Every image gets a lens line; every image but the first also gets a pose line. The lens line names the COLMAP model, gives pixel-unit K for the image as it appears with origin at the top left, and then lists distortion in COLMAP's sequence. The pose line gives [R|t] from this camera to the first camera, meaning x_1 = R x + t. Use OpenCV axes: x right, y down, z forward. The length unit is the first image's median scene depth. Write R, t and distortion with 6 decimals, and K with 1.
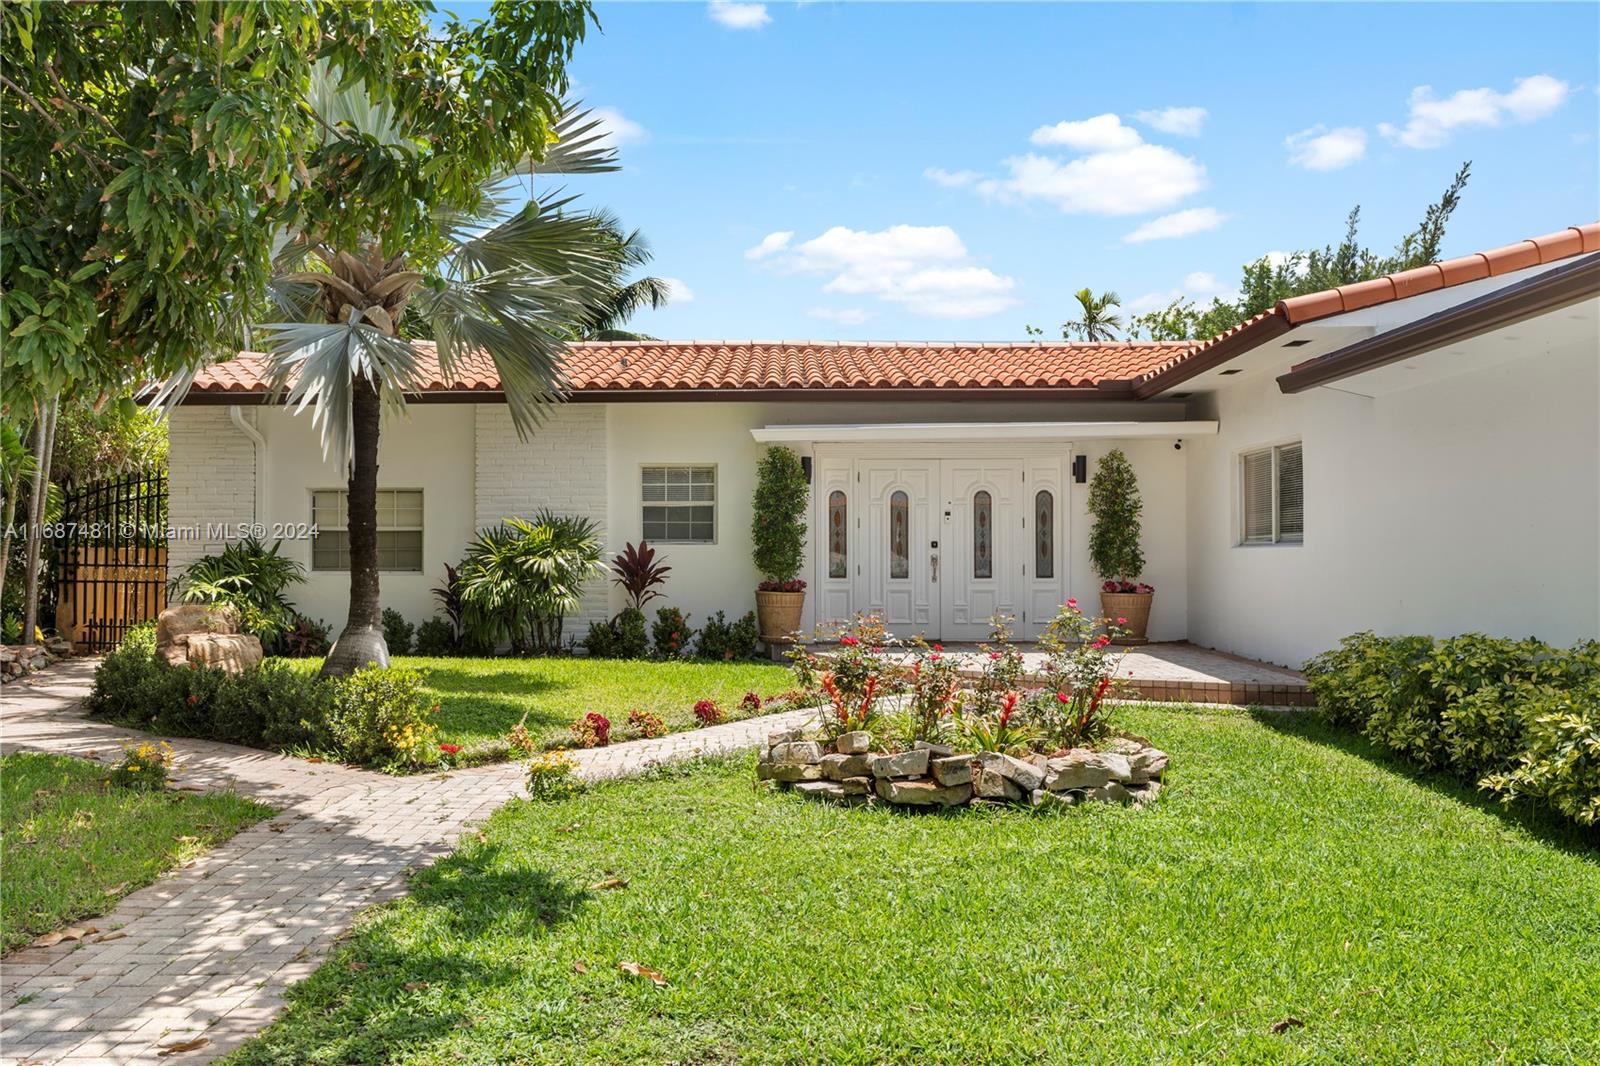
lens RADIAL K [[1317.8, 0, 800.0], [0, 1317.8, 533.0], [0, 0, 1]] dist [0.011272, -0.004453]
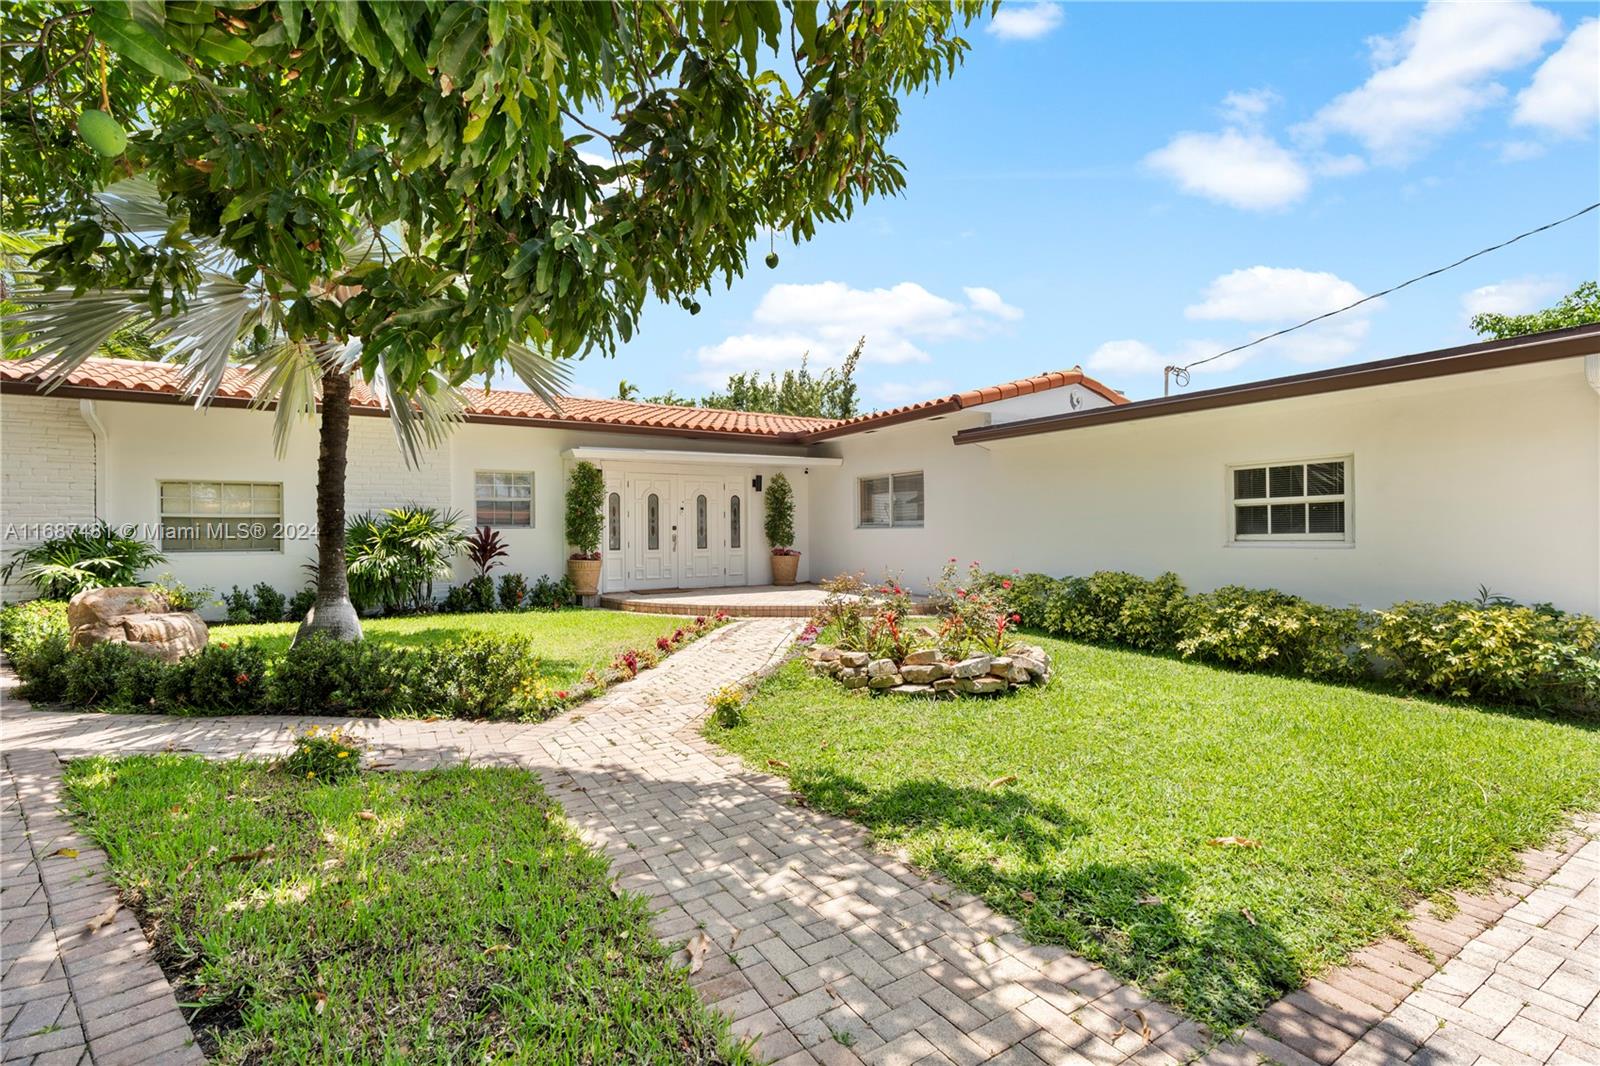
lens RADIAL K [[733.4, 0, 800.0], [0, 733.4, 533.0], [0, 0, 1]] dist [0.005025, 0.000493]
pose [[0.841581, -0.006225, 0.540096, -0.258559], [-0.001108, 0.999912, 0.013252, 0.002954], [-0.540130, -0.011751, 0.841499, 0.179823]]
